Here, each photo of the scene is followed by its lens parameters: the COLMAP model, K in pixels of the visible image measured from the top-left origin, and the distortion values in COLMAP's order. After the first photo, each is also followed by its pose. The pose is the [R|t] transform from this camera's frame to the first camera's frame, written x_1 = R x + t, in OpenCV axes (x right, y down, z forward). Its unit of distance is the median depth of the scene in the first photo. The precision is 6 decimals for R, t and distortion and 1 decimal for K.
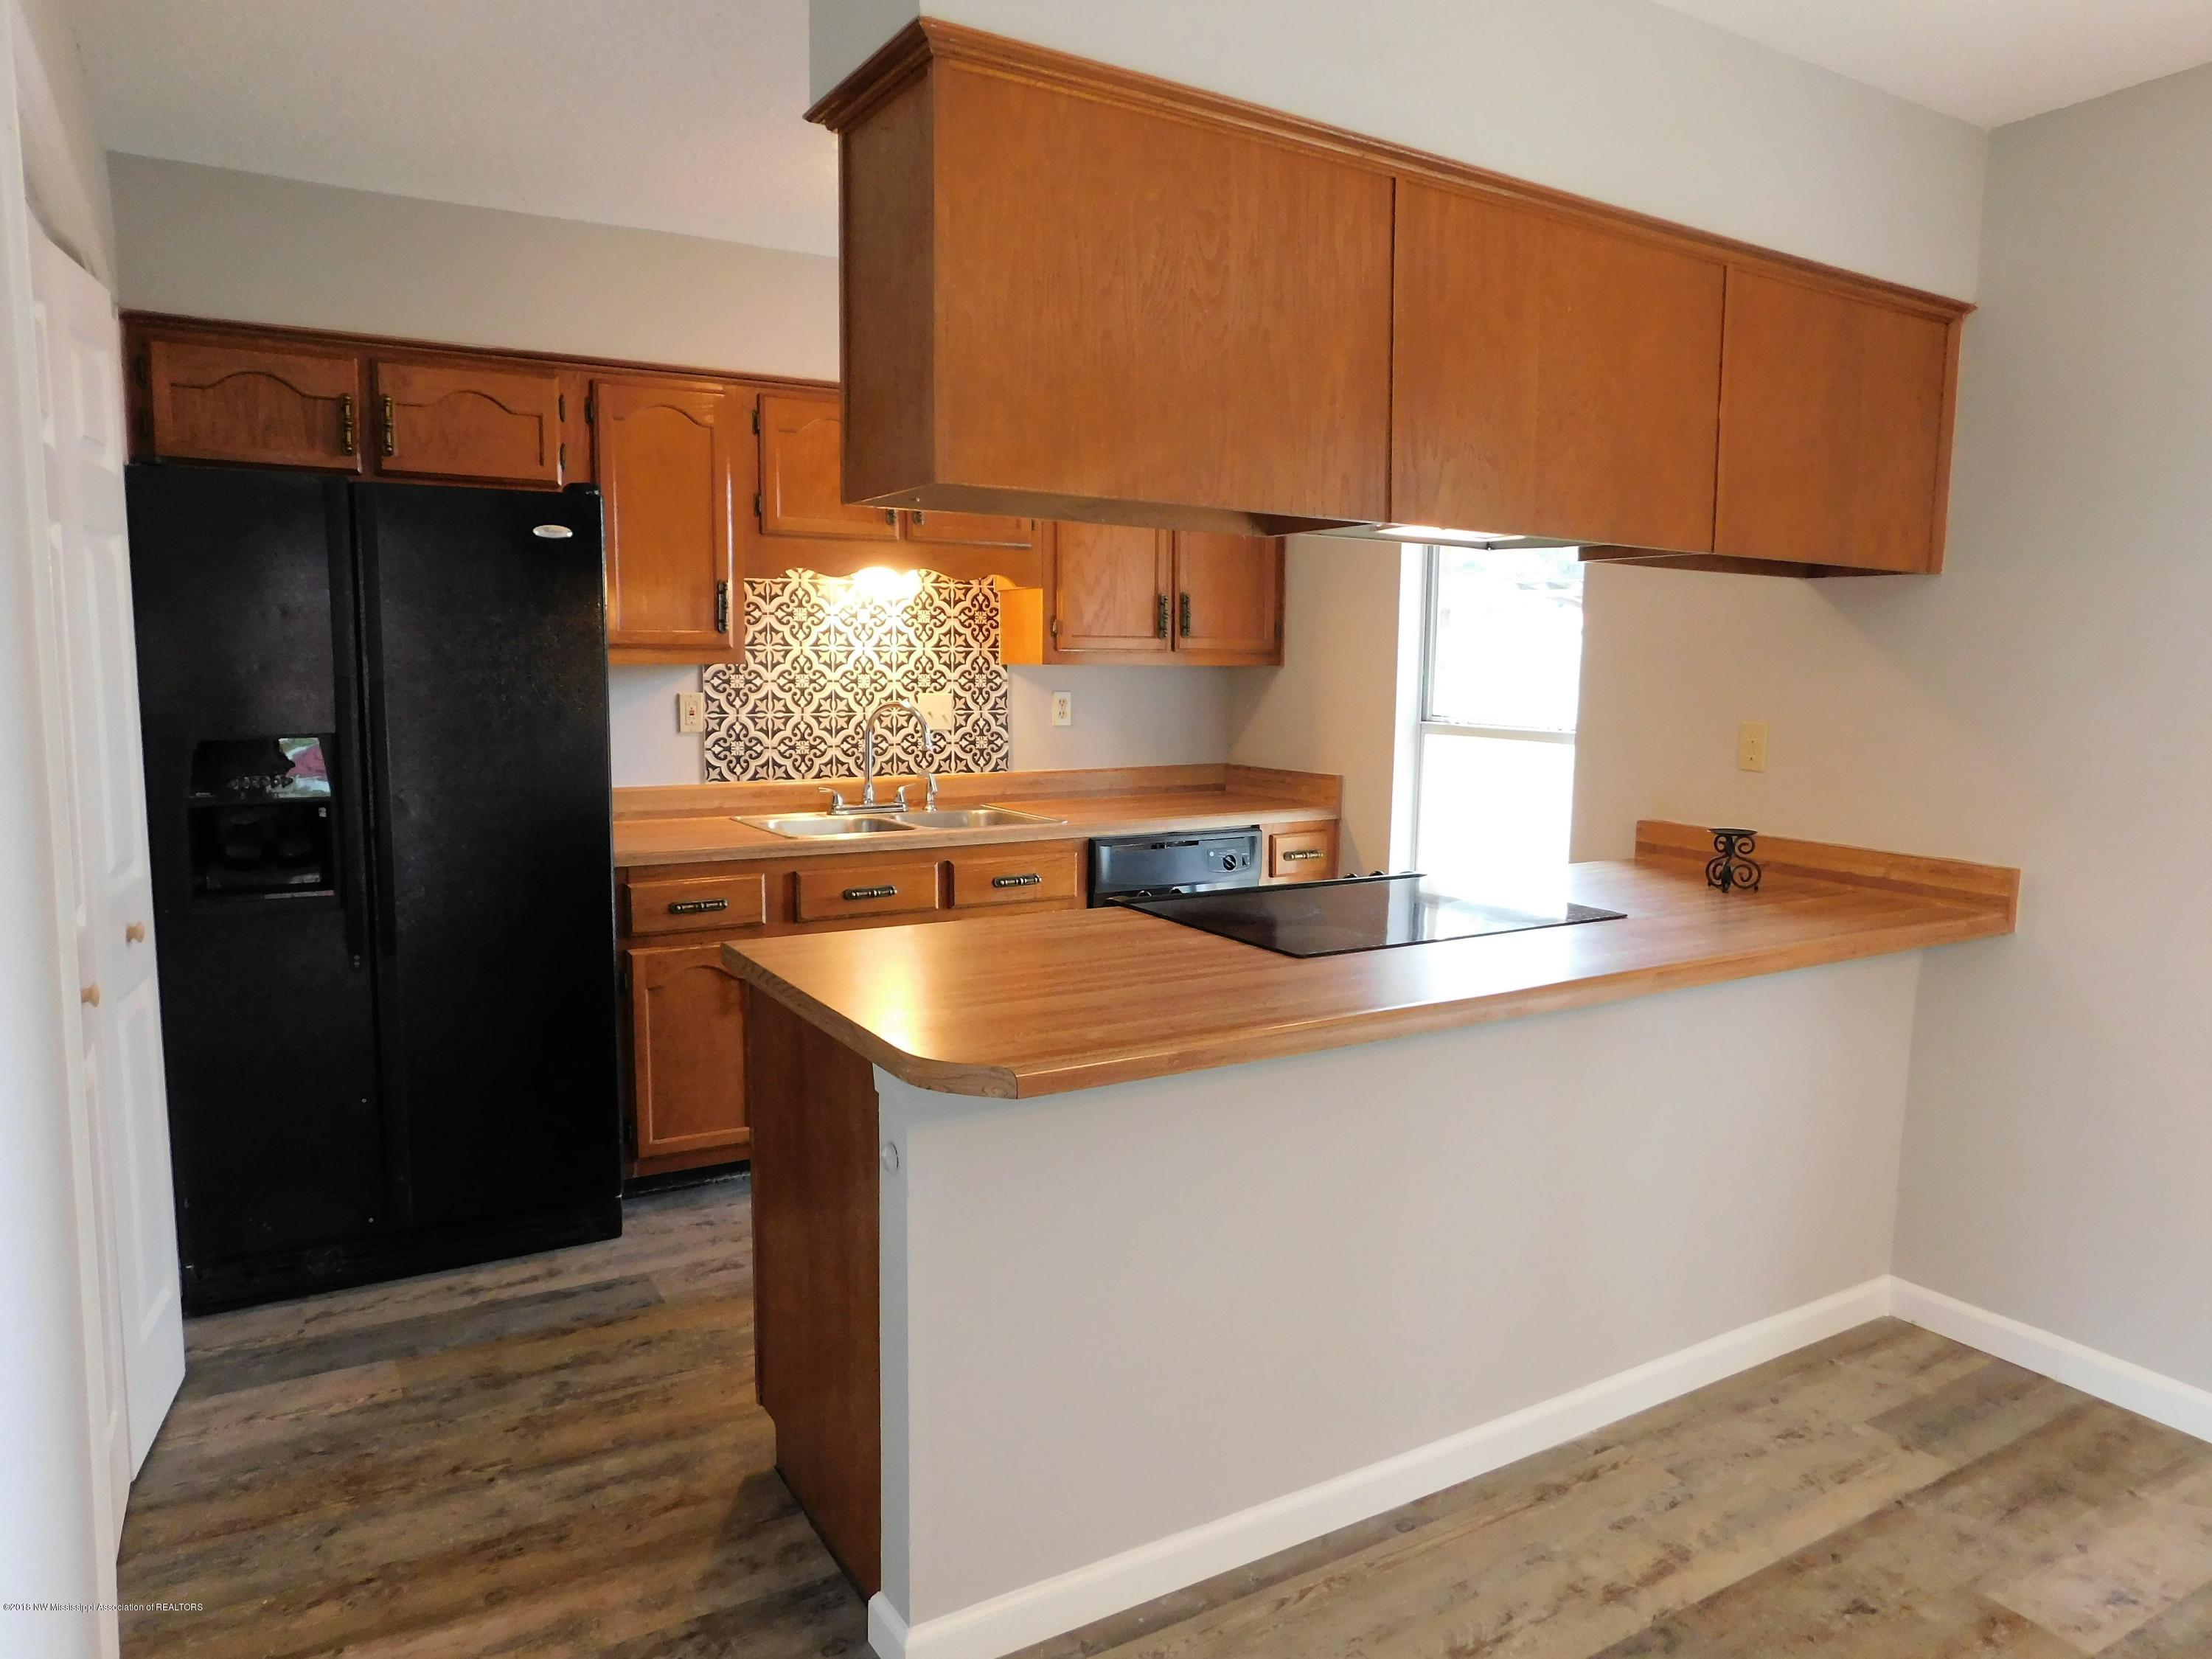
lens RADIAL K [[1465.6, 0, 1120.0], [0, 1465.6, 837.2], [0, 0, 1]] dist [-0.073721, 0.070646]
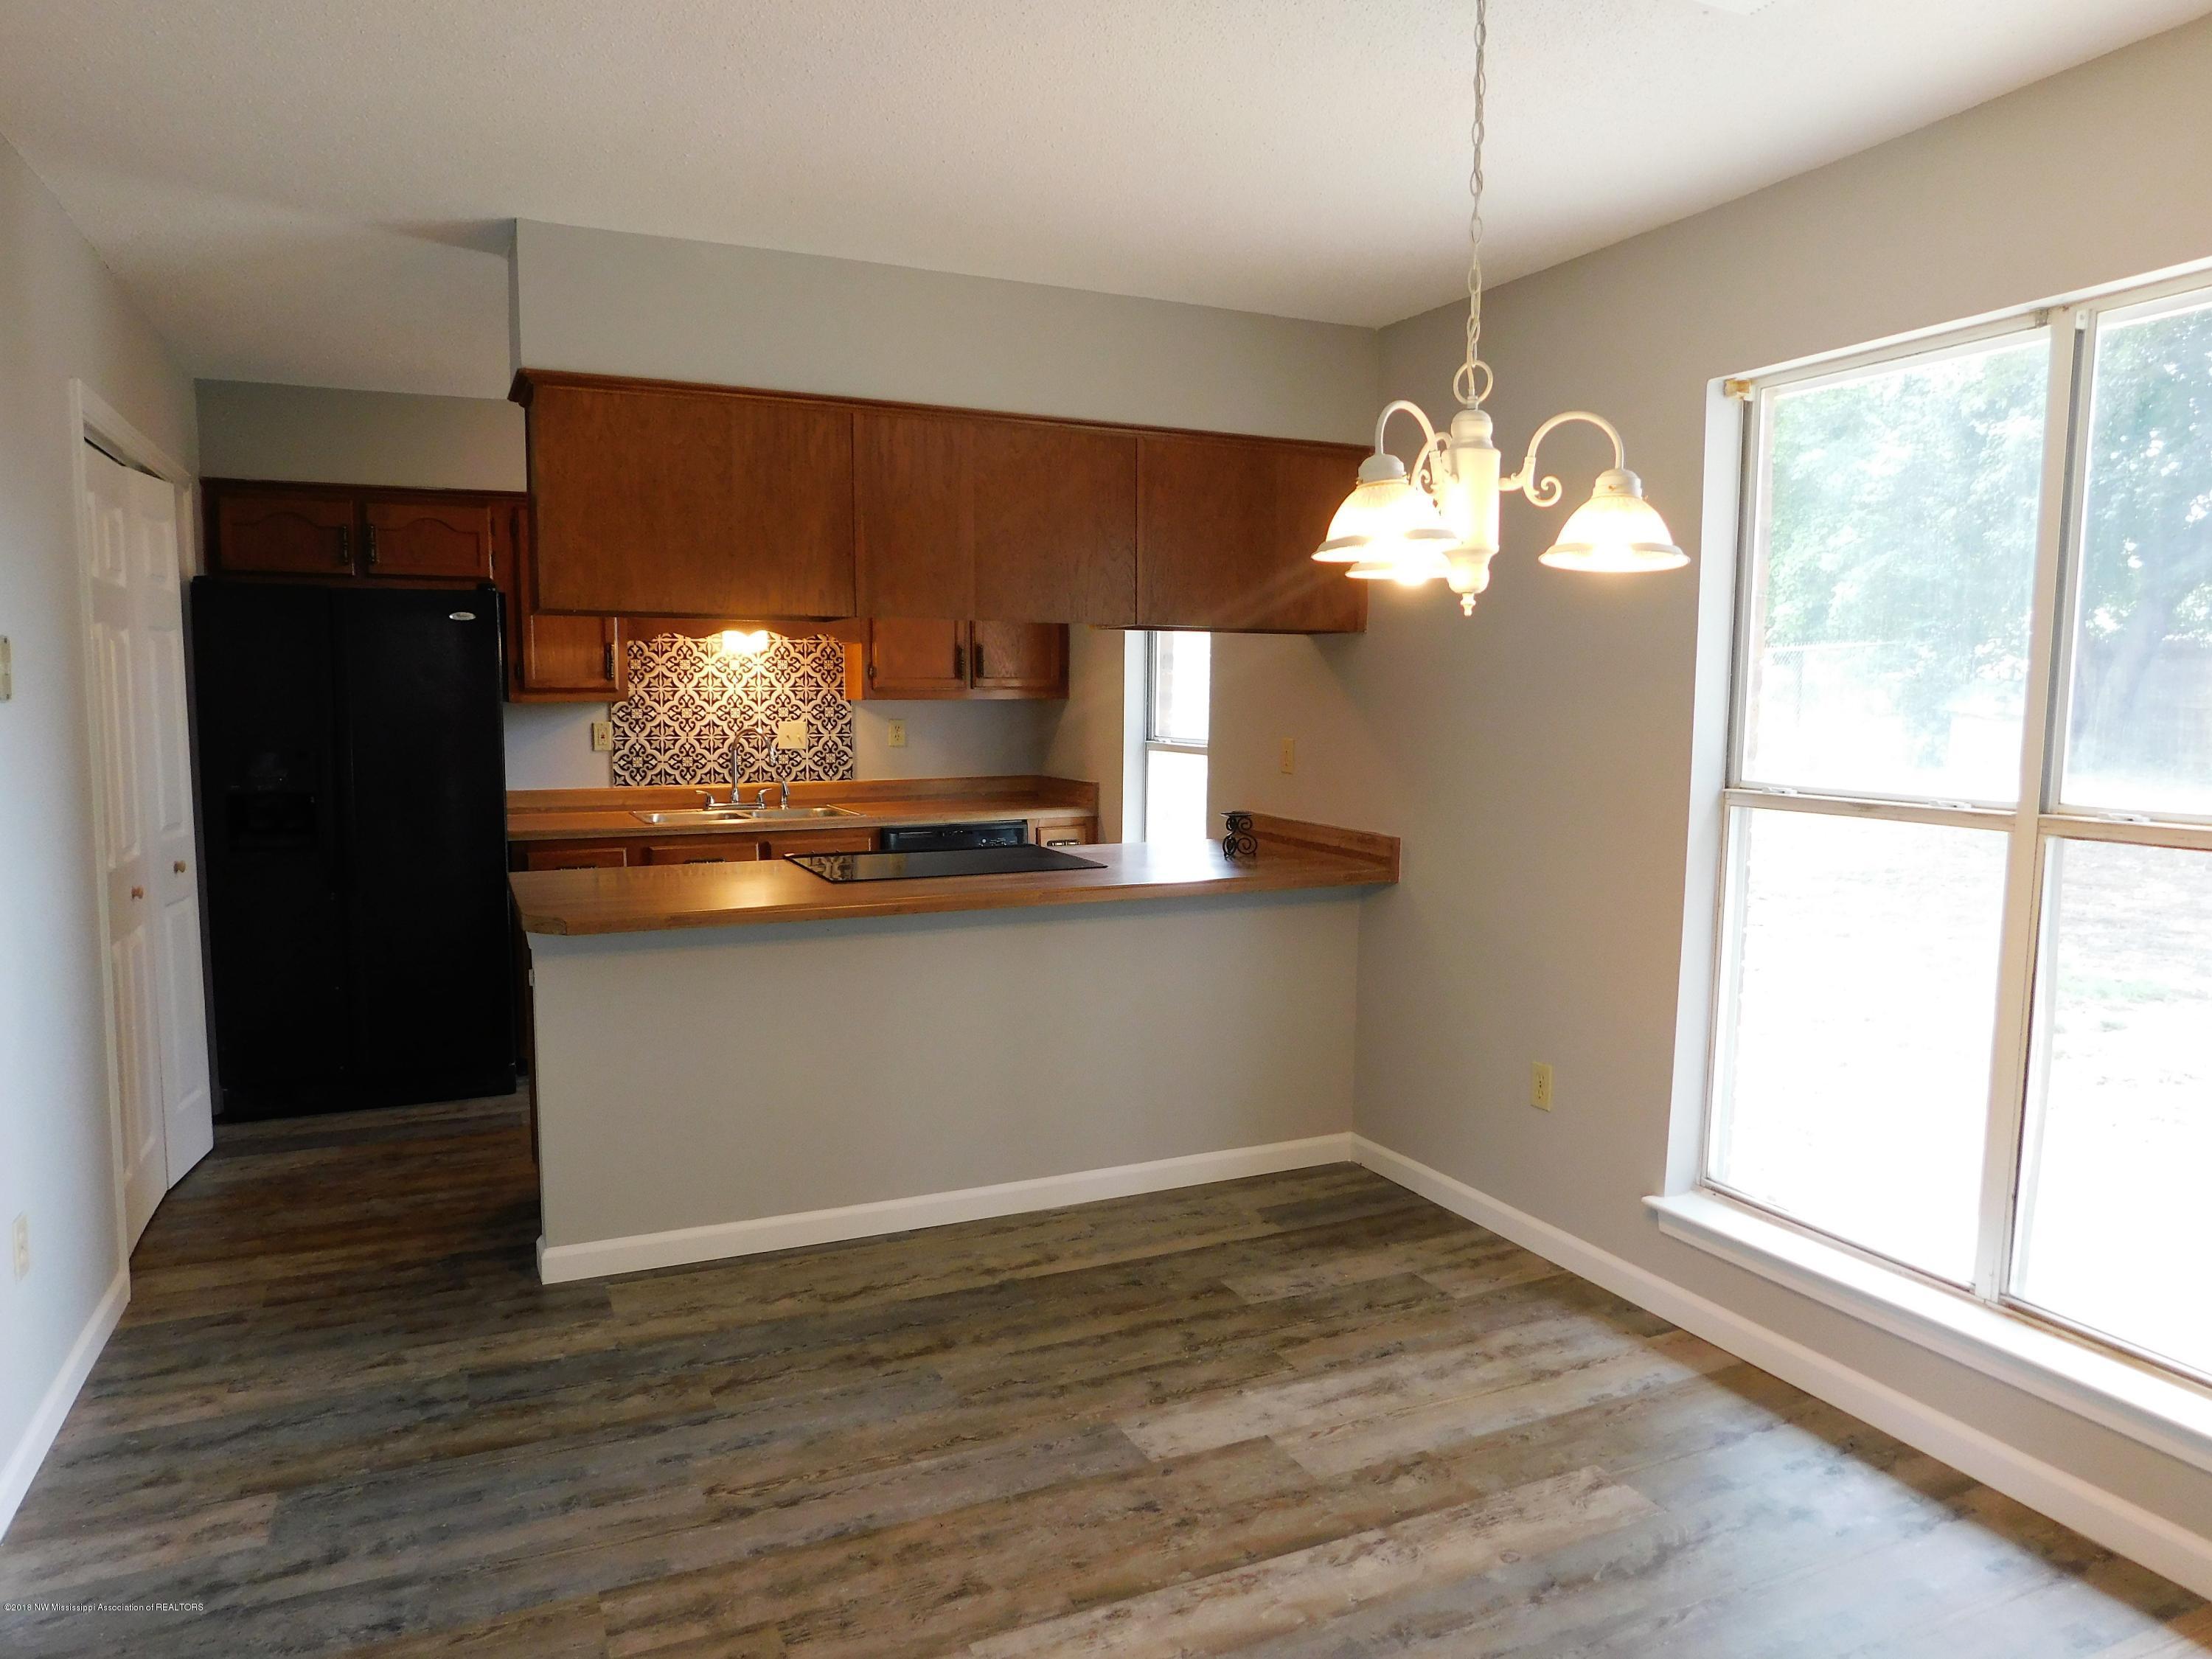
lens RADIAL K [[1465.6, 0, 1120.0], [0, 1465.6, 837.2], [0, 0, 1]] dist [-0.073721, 0.070646]
pose [[0.994417, 0.003314, -0.105474, 0.349346], [-0.005403, 0.999795, -0.019528, 0.035804], [0.105388, 0.019989, 0.994230, -0.330869]]
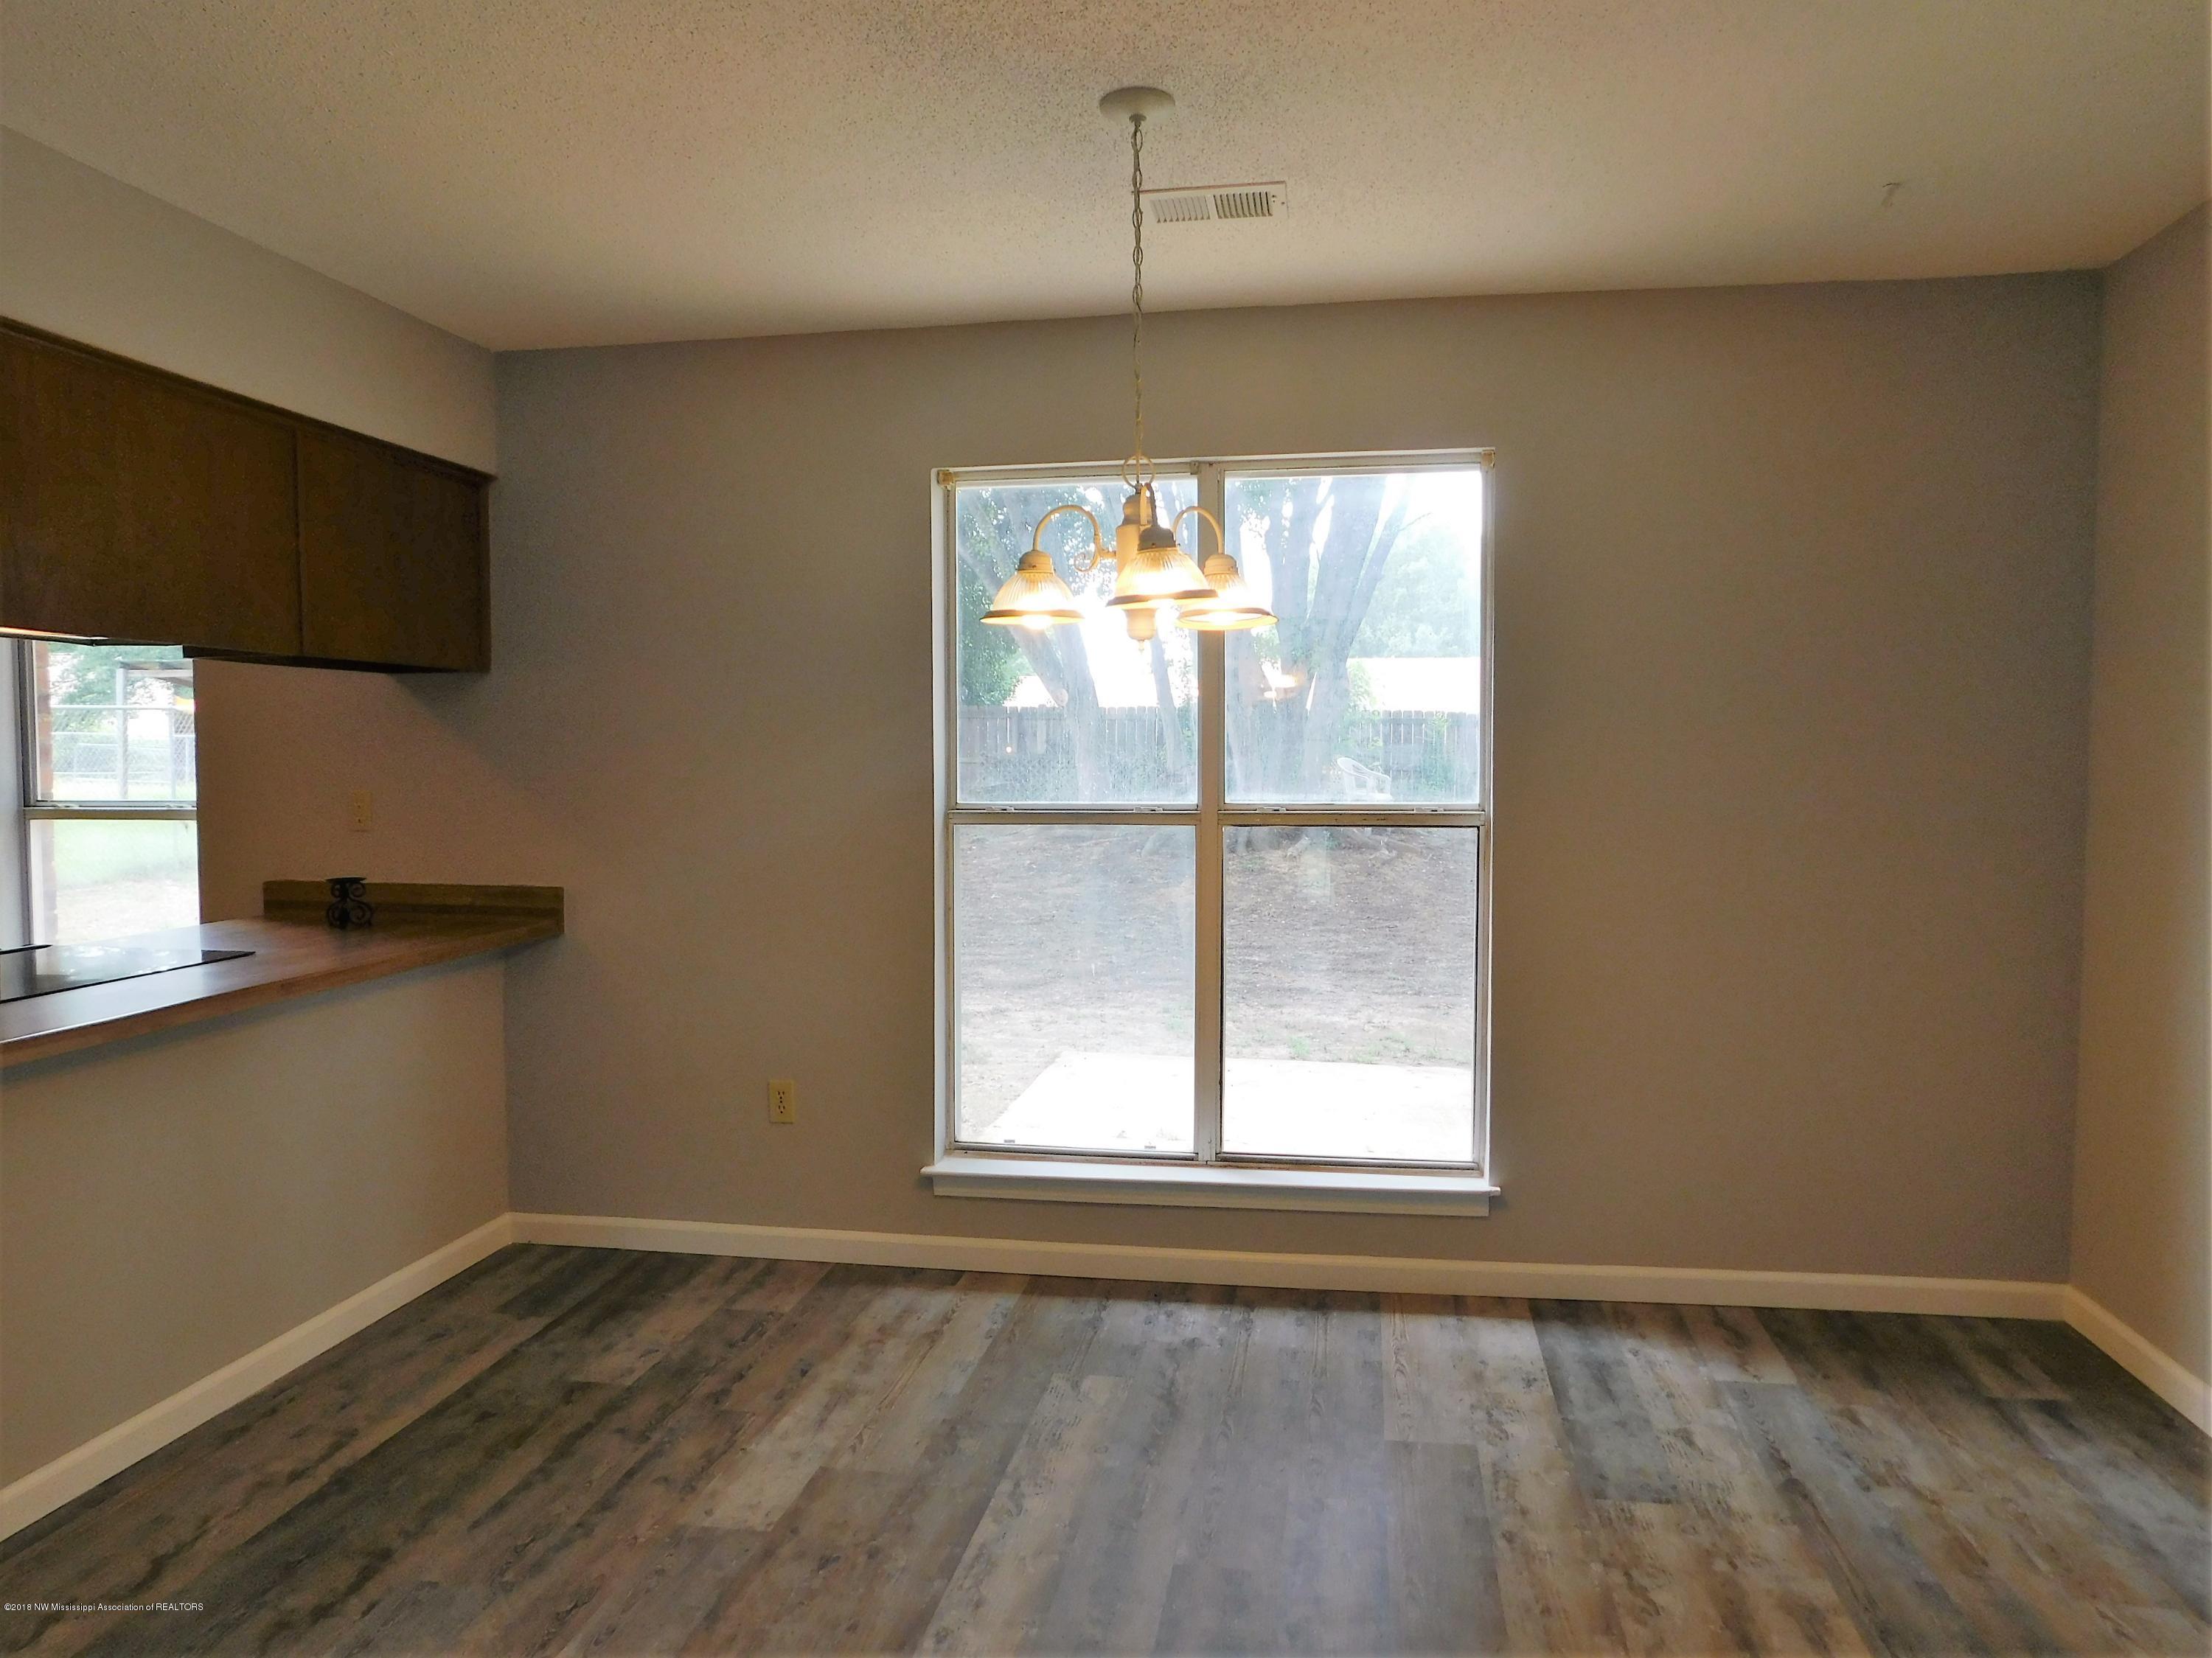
lens RADIAL K [[1483.9, 0, 1106.0], [0, 1483.9, 829.0], [0, 0, 1]] dist [-0.057272, 0.041989]
pose [[0.654452, -0.056760, 0.753970, -0.064961], [0.104081, 0.994448, -0.015480, 0.029811], [-0.748906, 0.088605, 0.656726, -0.221605]]
